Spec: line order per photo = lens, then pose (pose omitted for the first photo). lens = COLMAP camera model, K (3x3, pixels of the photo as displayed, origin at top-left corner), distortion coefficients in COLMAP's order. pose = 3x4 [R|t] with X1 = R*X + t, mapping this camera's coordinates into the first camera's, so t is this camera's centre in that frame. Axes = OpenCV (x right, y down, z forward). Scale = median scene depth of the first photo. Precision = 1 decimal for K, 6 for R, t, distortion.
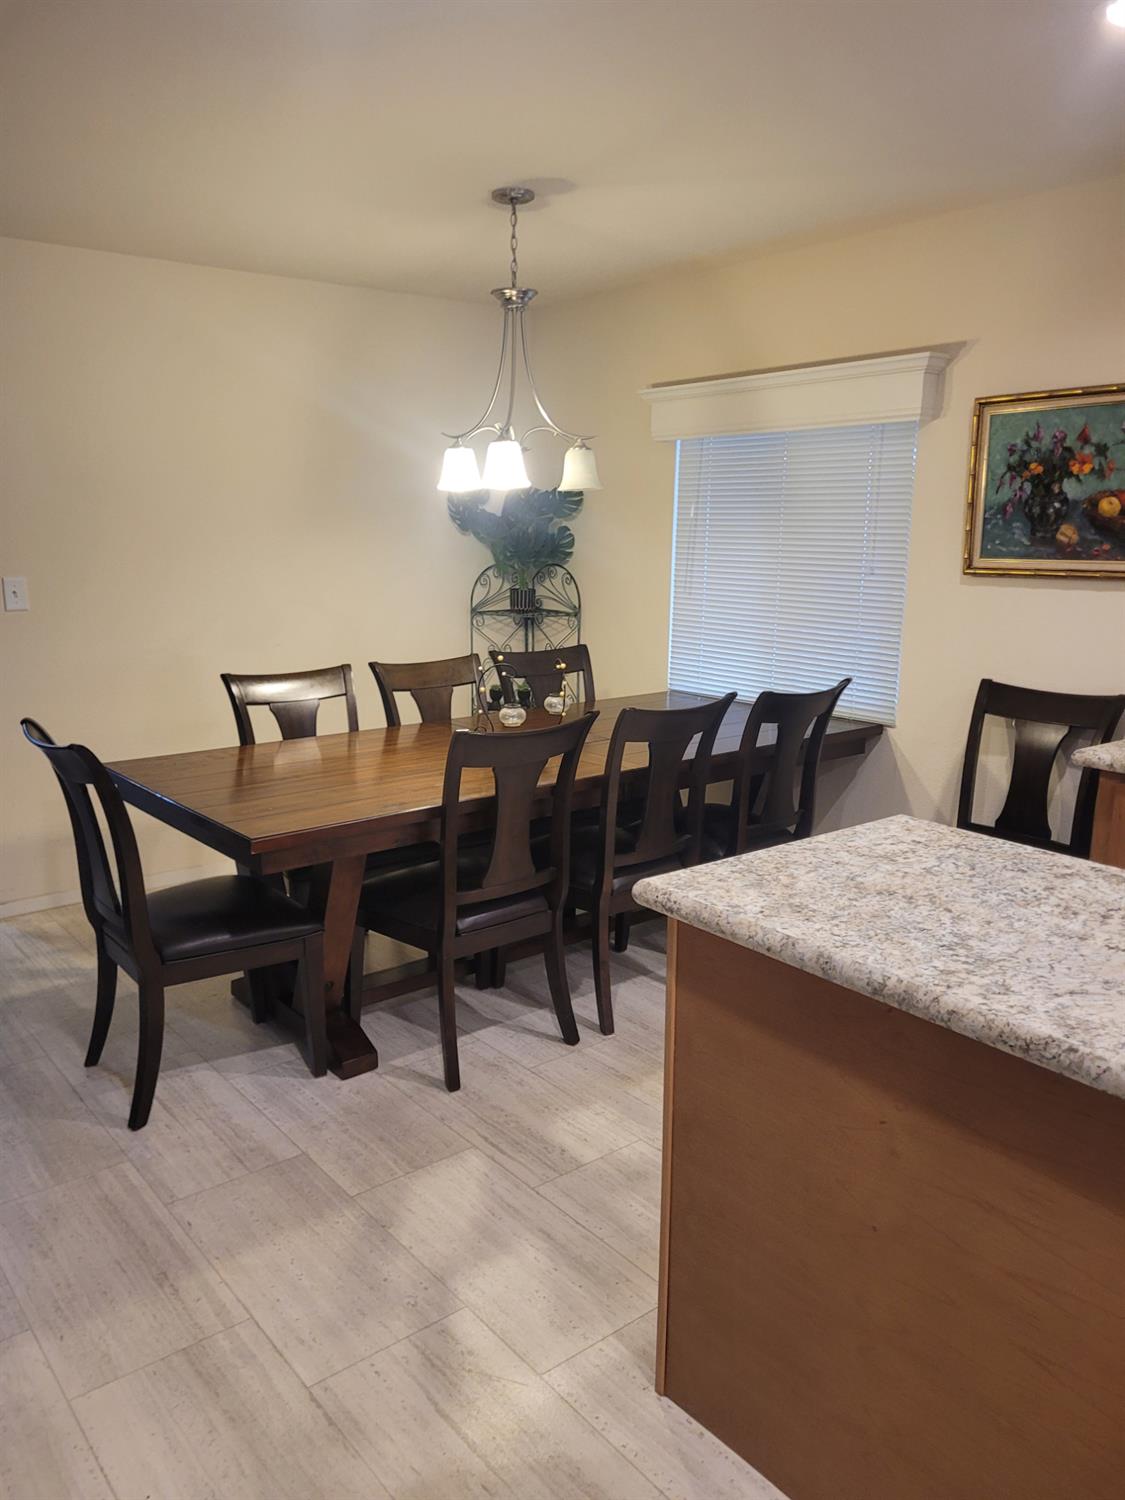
lens RADIAL K [[1133.8, 0, 537.8], [0, 1133.8, 774.1], [0, 0, 1]] dist [0.021952, -0.001881]
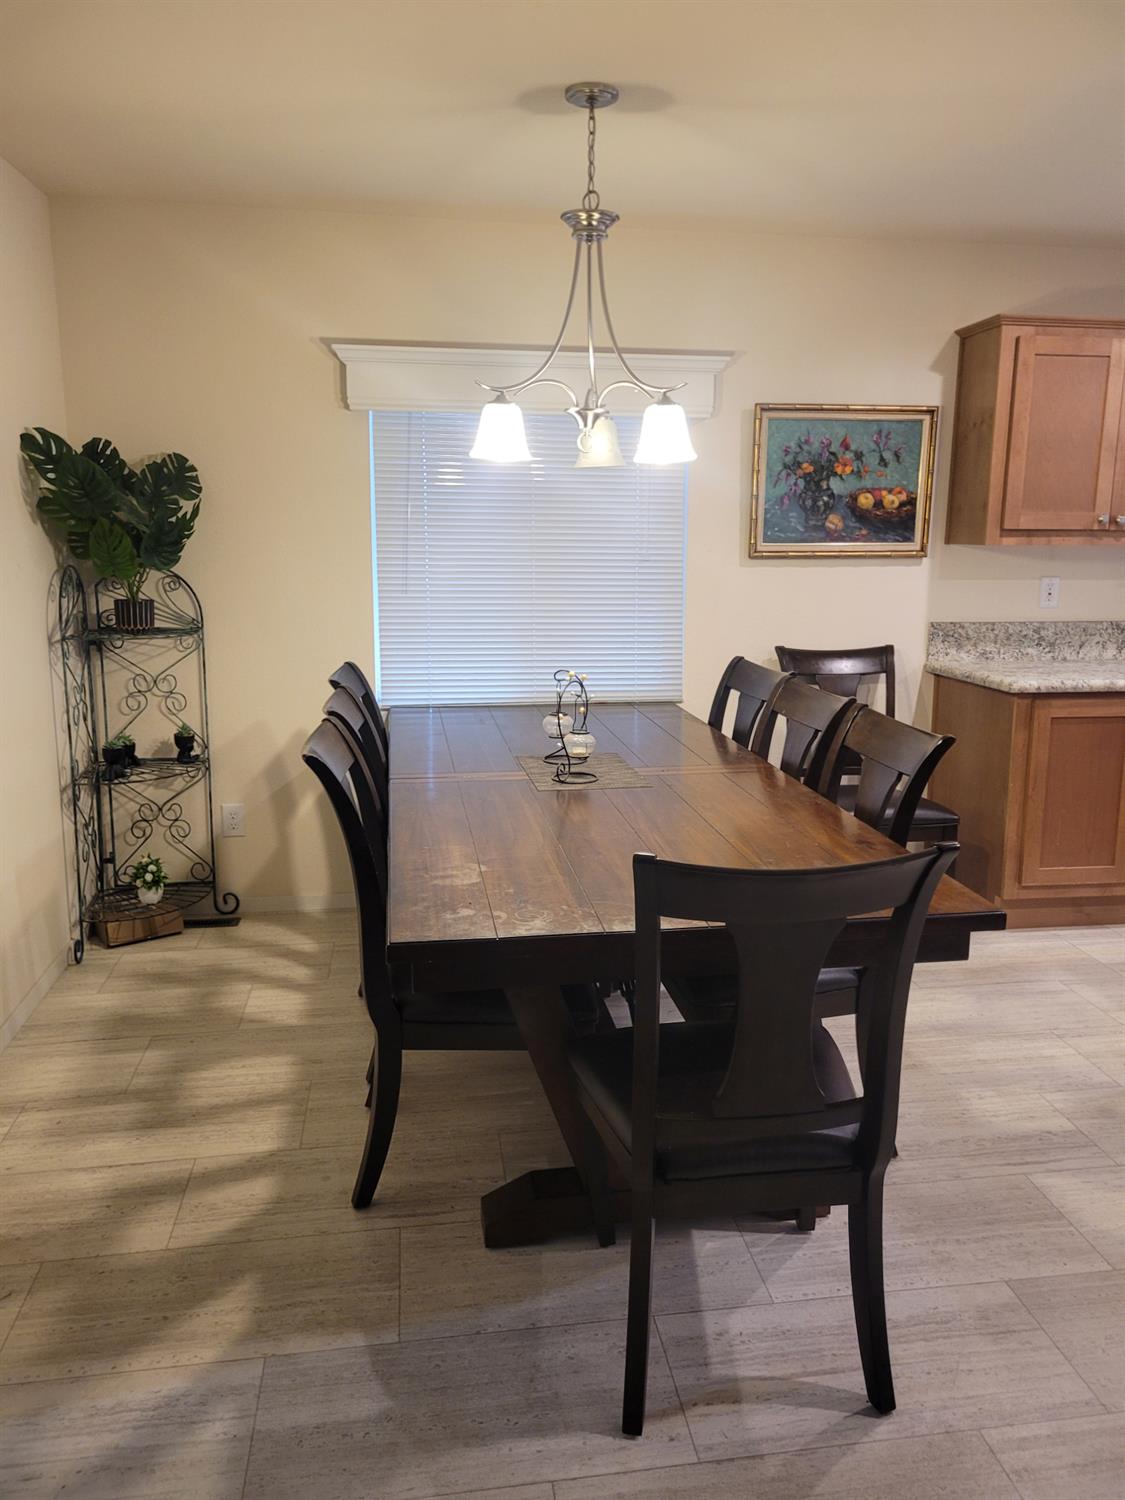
lens RADIAL K [[1173.2, 0, 562.5], [0, 1173.2, 750.0], [0, 0, 1]] dist [0.040701, -0.003855]
pose [[0.476373, -0.160849, 0.864405, -0.827470], [0.184978, 0.979455, 0.080316, -0.127315], [-0.859565, 0.121635, 0.496339, 0.657942]]
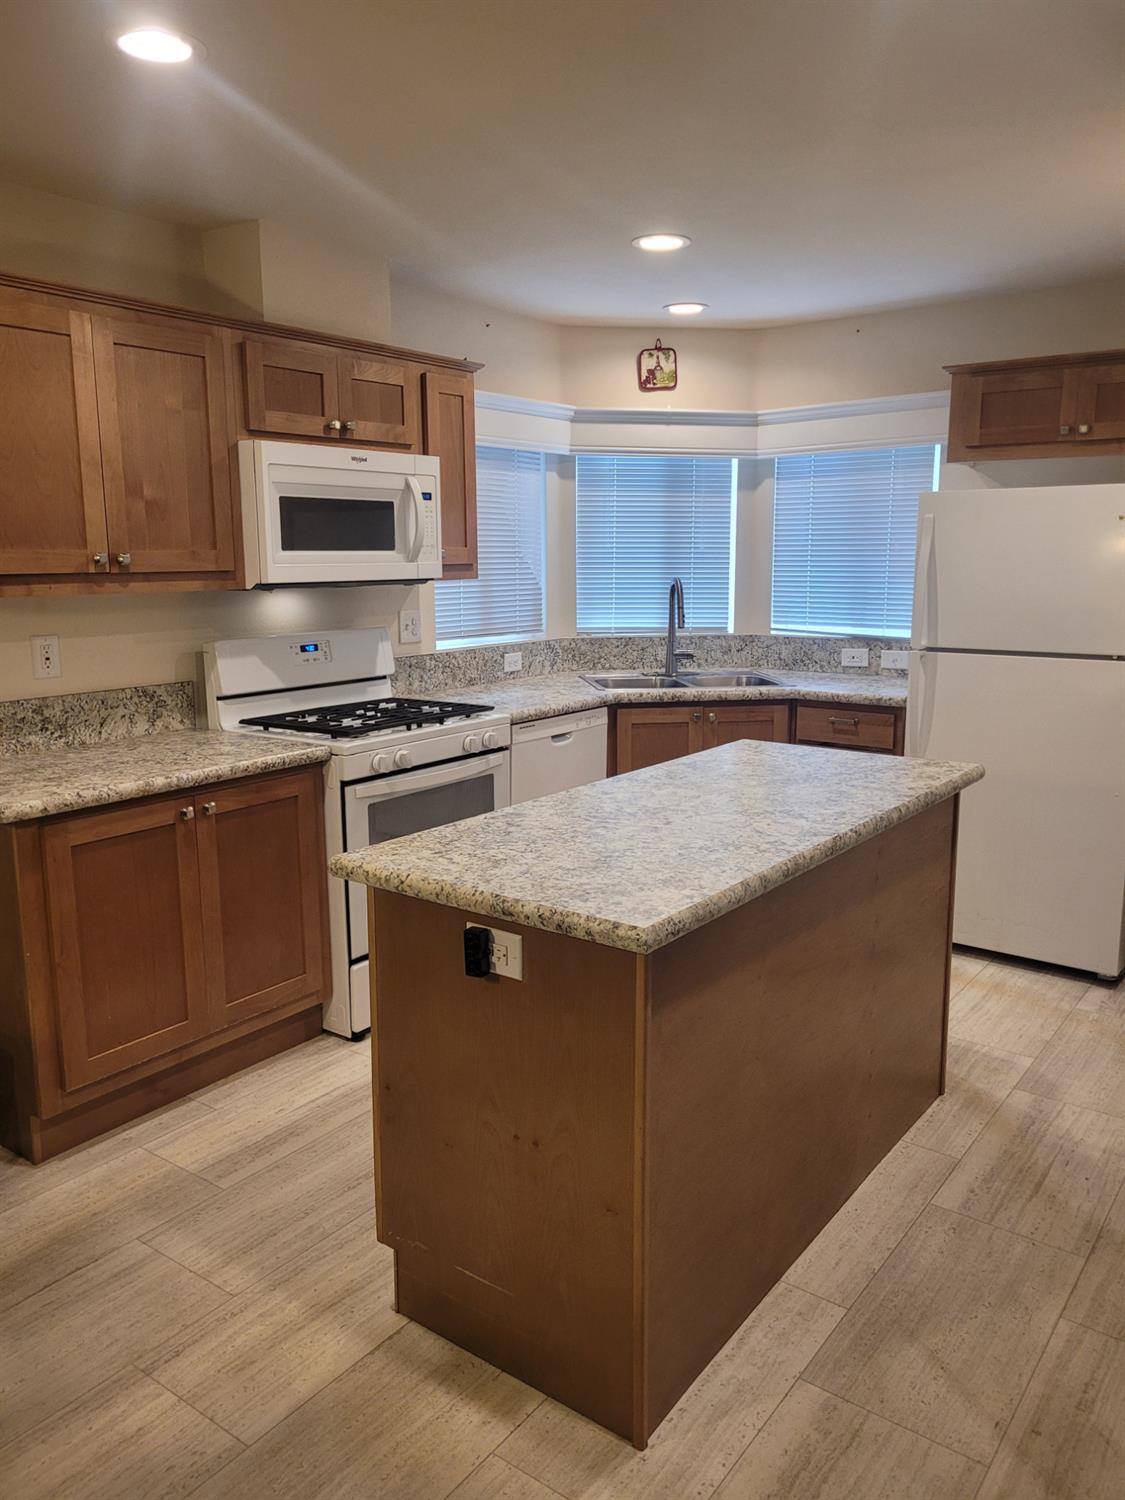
lens RADIAL K [[1123.1, 0, 562.5], [0, 1123.1, 750.0], [0, 0, 1]] dist [0.073200, -0.090178]
pose [[-0.282685, -0.172330, 0.943606, -0.400269], [0.209930, 0.948766, 0.236163, -0.151749], [-0.935959, 0.264851, -0.232024, 0.665922]]
